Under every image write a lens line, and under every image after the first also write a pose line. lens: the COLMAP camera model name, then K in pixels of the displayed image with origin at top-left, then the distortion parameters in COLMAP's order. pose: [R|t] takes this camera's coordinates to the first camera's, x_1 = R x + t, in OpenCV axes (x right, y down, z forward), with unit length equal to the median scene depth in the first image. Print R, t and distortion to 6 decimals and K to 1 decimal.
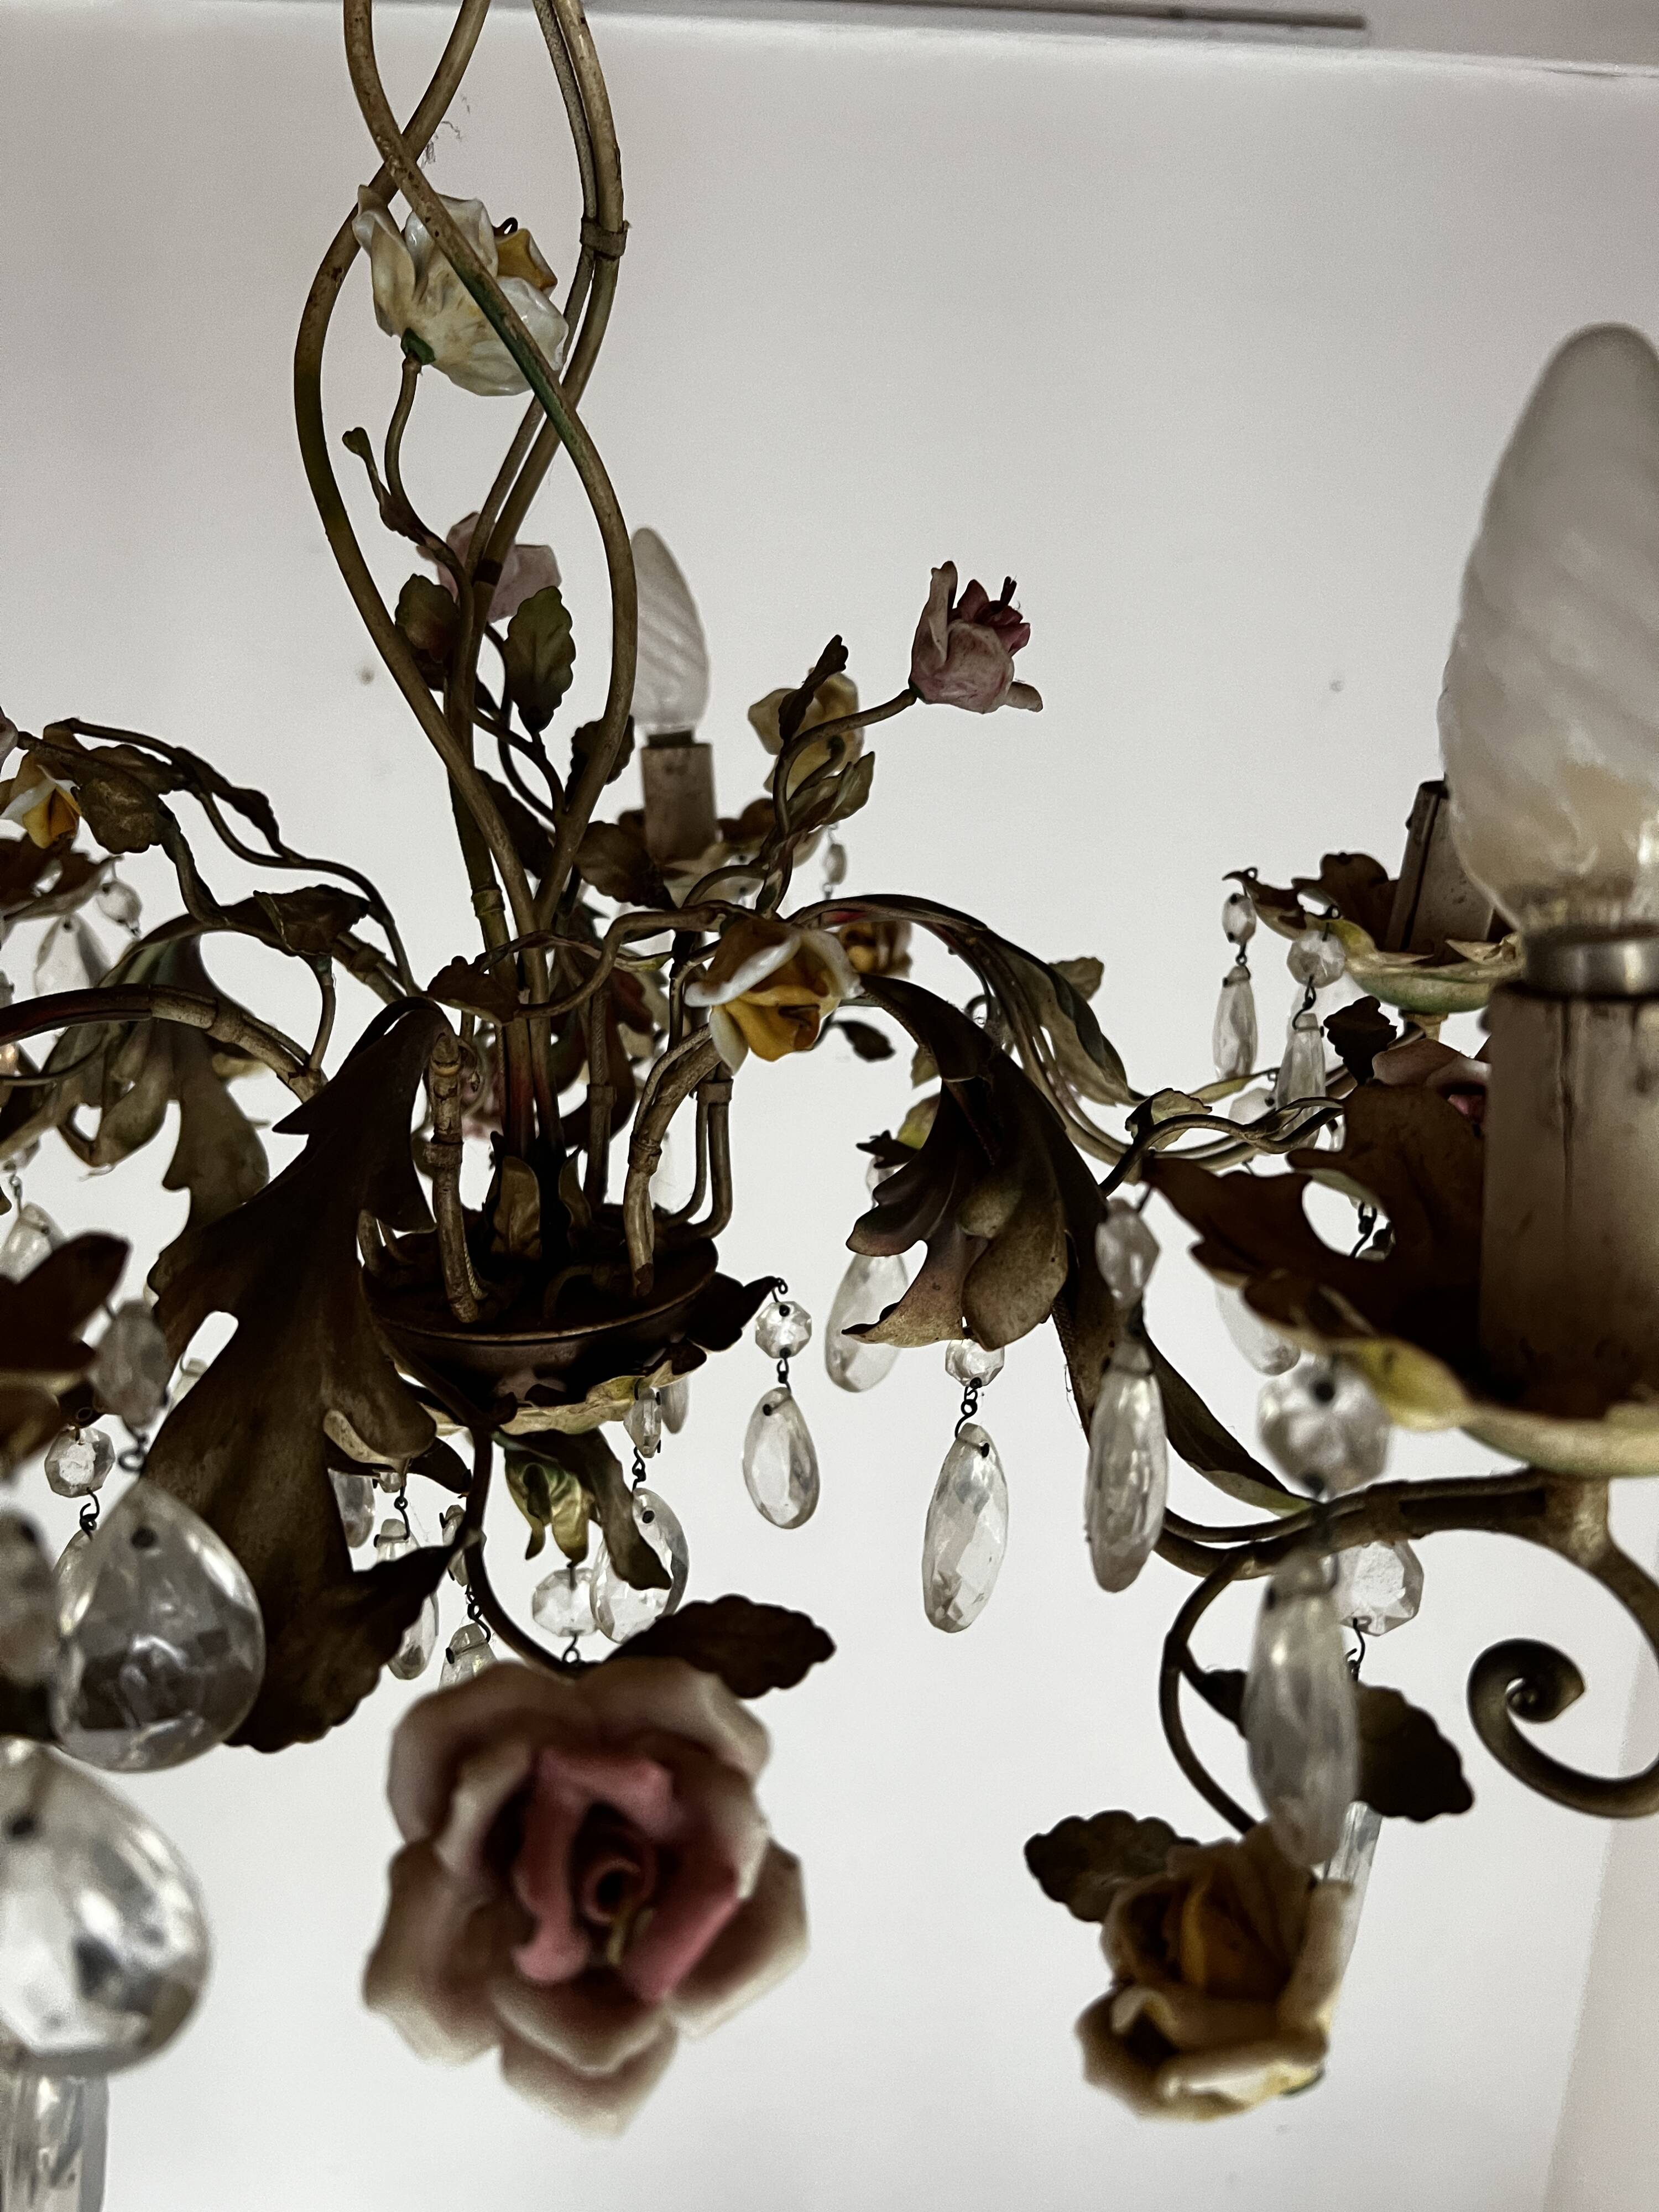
lens RADIAL K [[1706.8, 0, 858.6], [0, 1706.8, 1148.9], [0, 0, 1]] dist [0.026819, -0.020968]
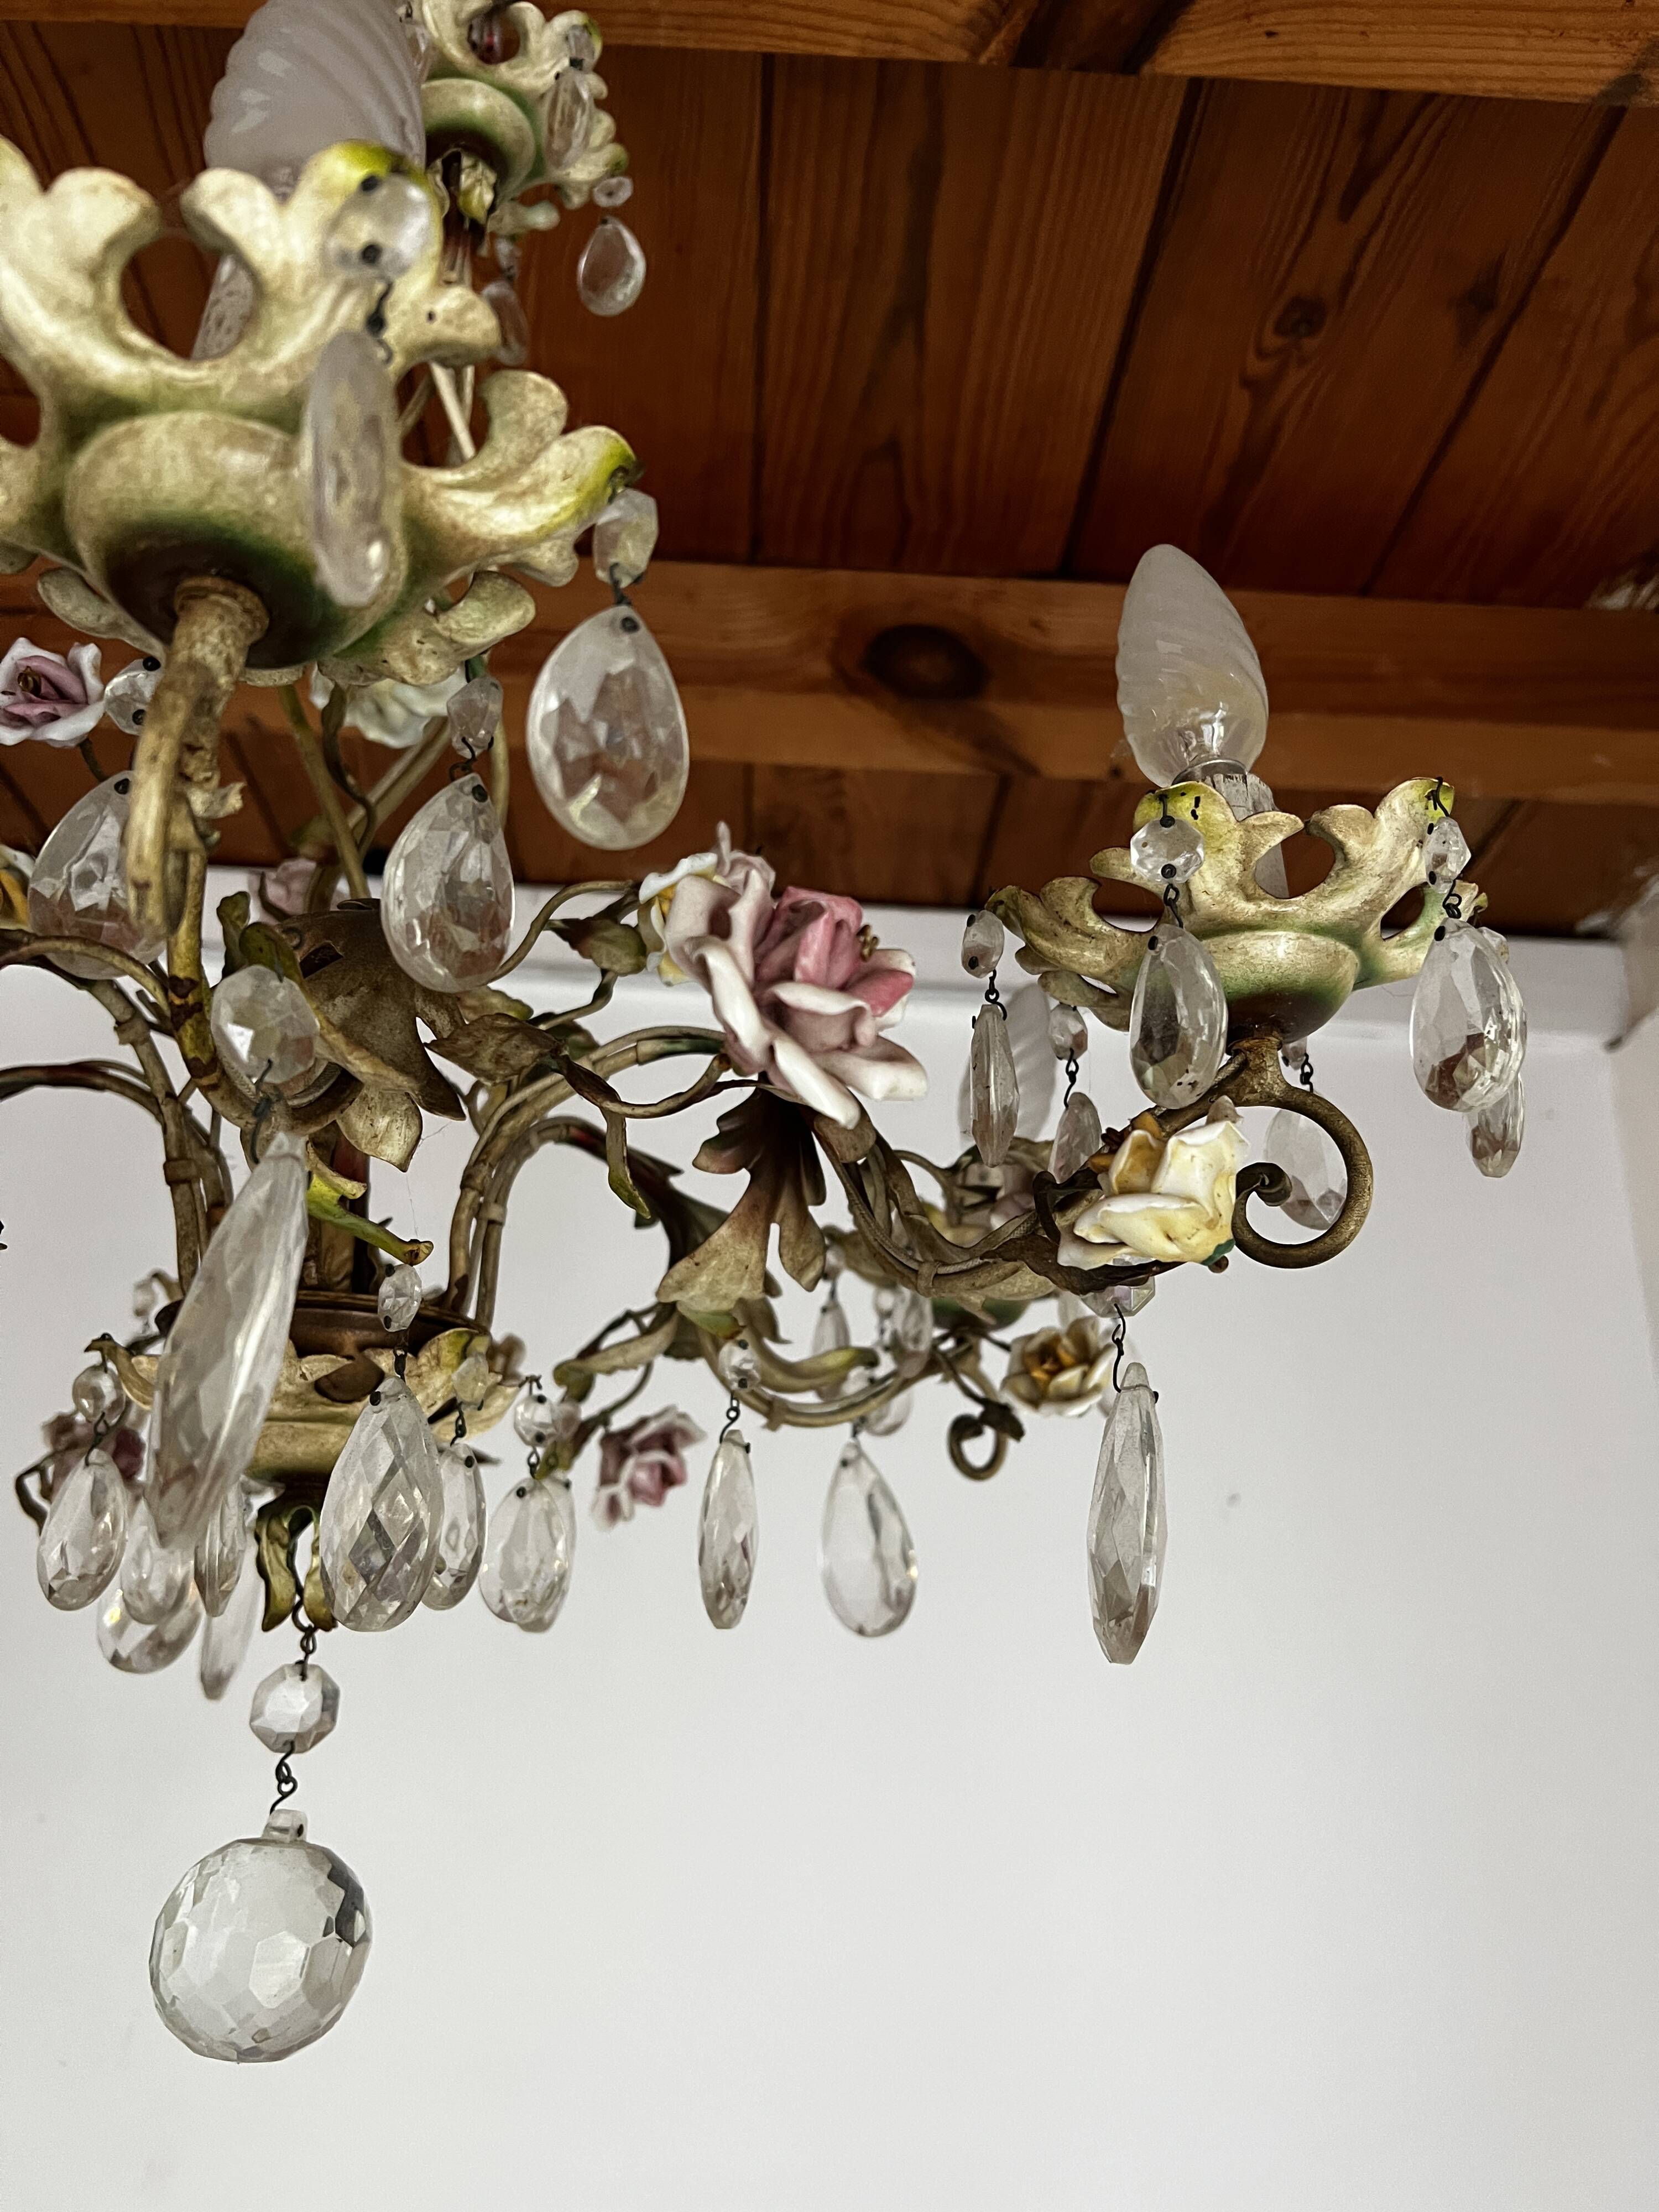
lens RADIAL K [[1706.5, 0, 825.2], [0, 1706.5, 1159.3], [0, 0, 1]] dist [0.029839, -0.001992]
pose [[0.926660, 0.133325, 0.351462, -0.290361], [0.093740, 0.823486, -0.559538, 0.620382], [-0.364025, 0.551448, 0.750594, -0.006570]]
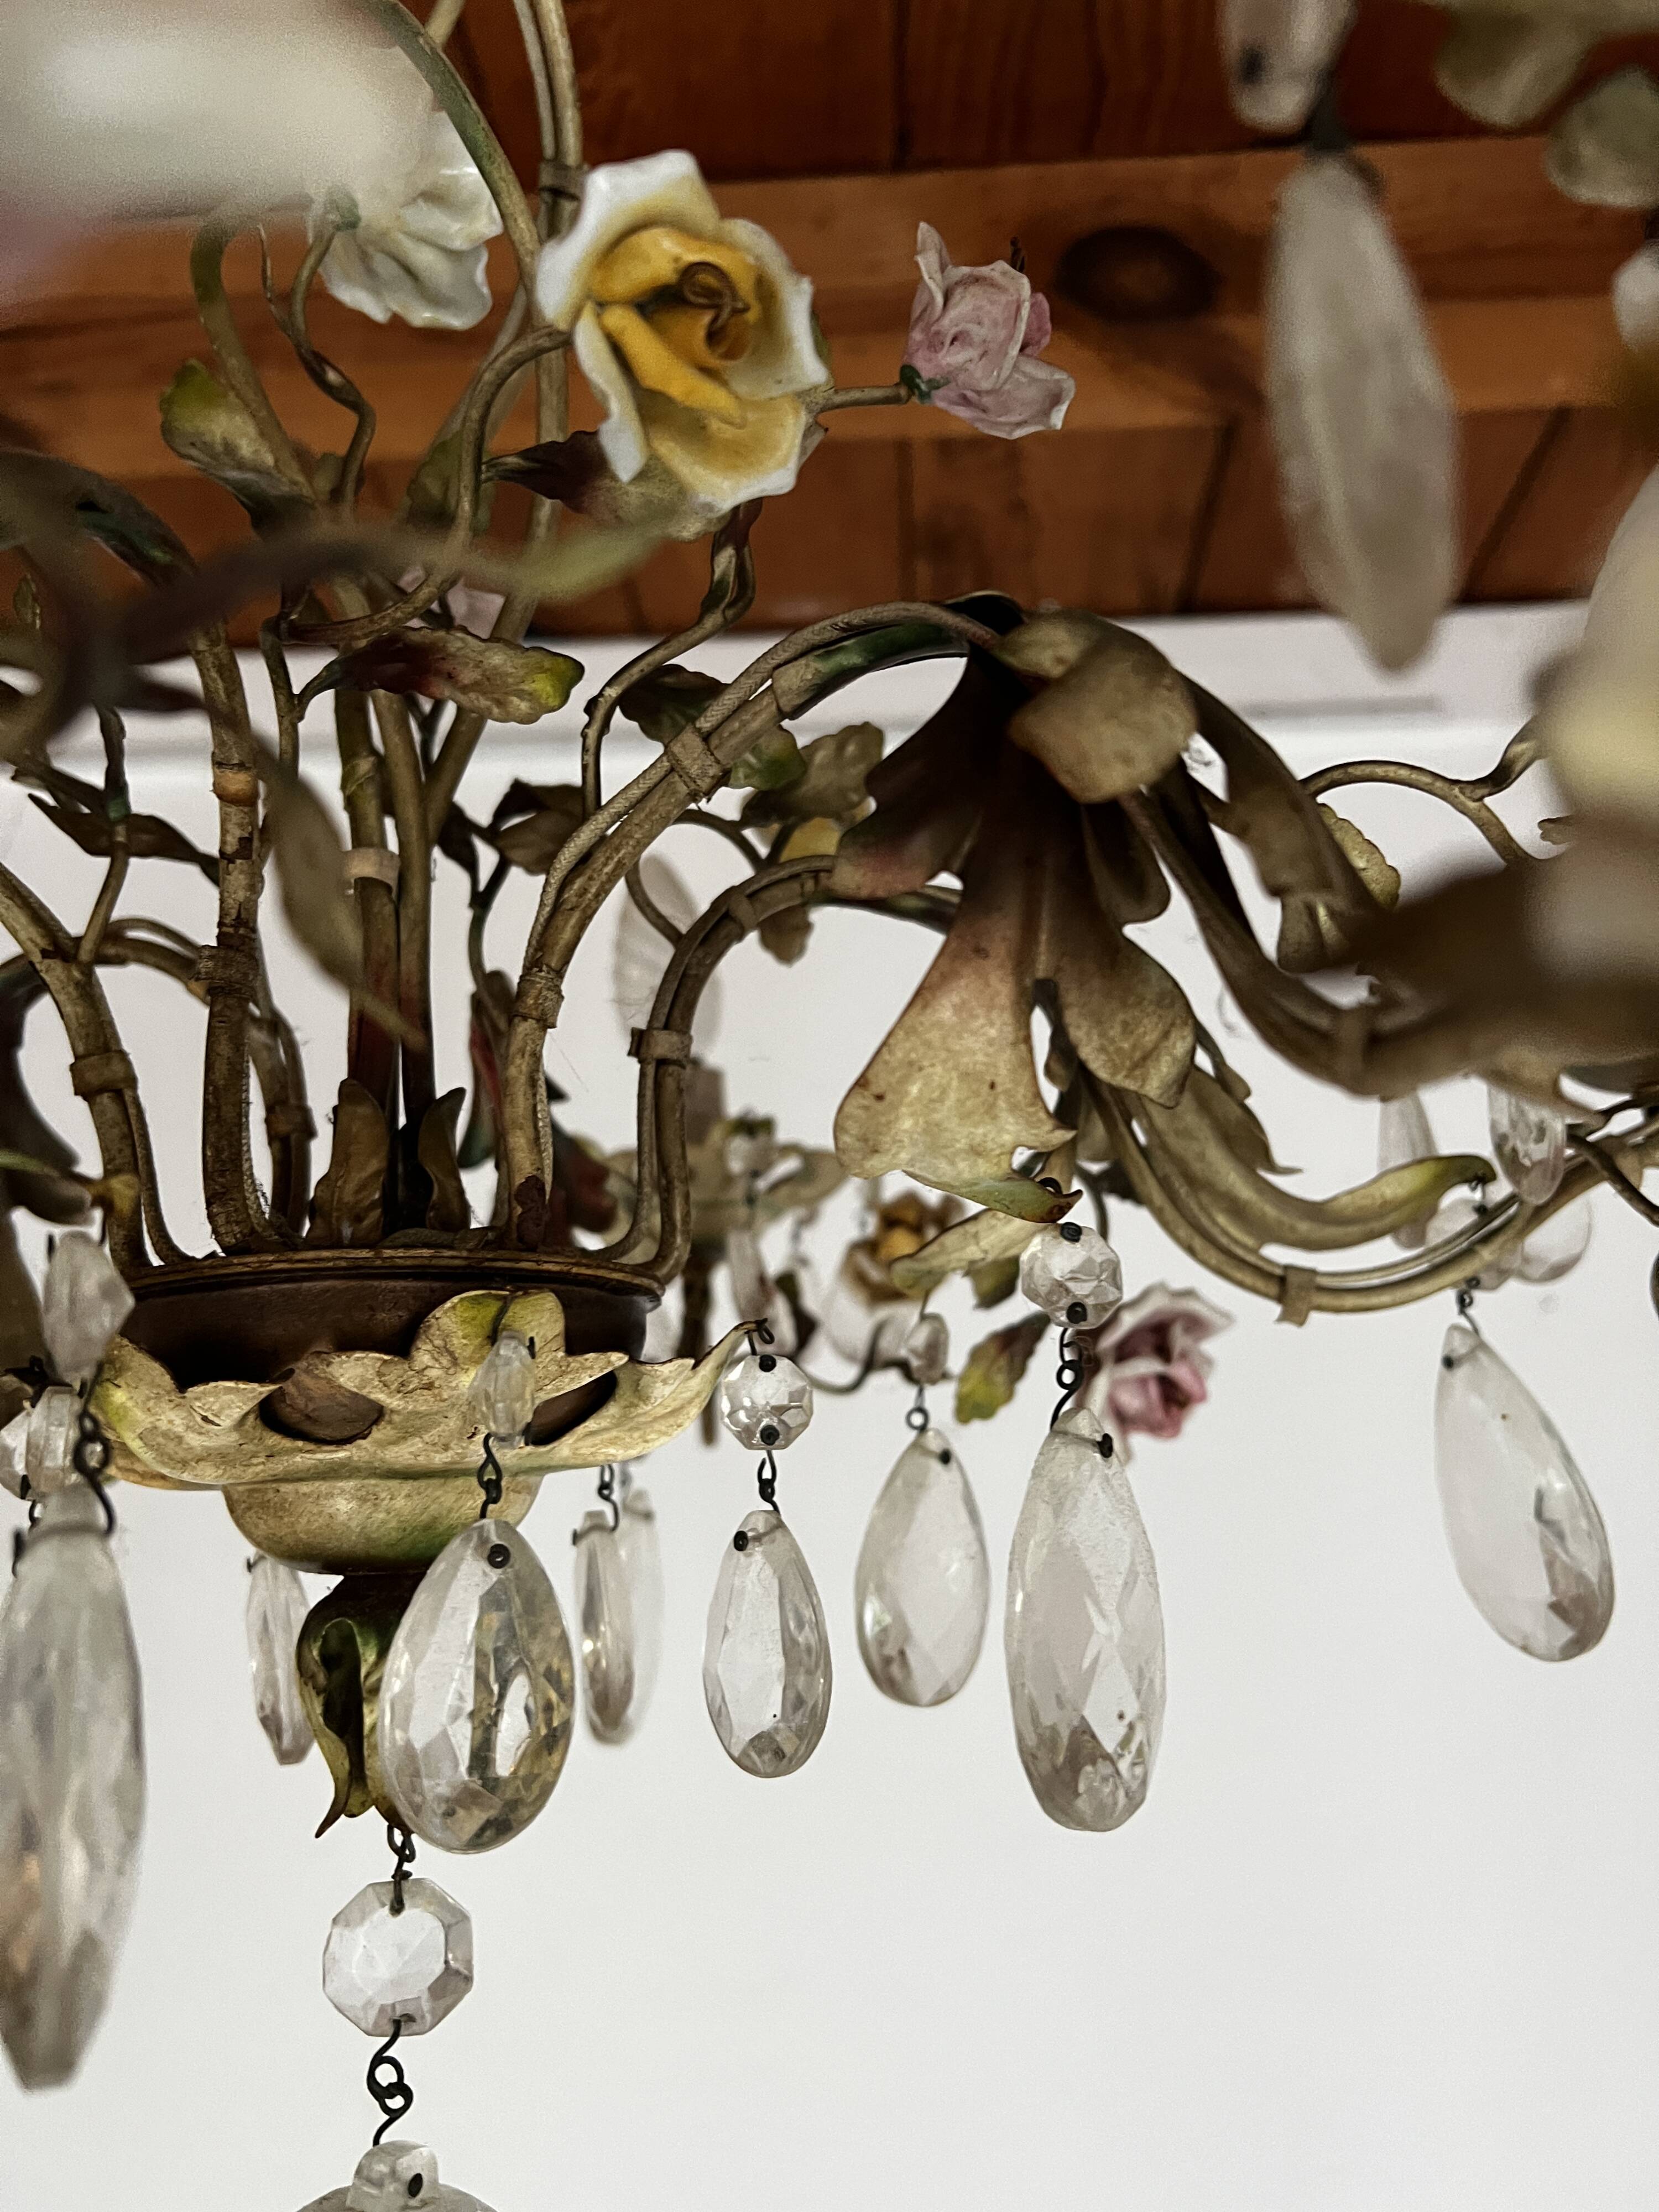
lens RADIAL K [[1678.3, 0, 829.5], [0, 1678.3, 1106.0], [0, 0, 1]] dist [0.014782, -0.000541]
pose [[0.996964, -0.052386, -0.057614, 0.020048], [0.016001, 0.861903, -0.506821, 0.328095], [0.076208, 0.504360, 0.860124, 0.427411]]
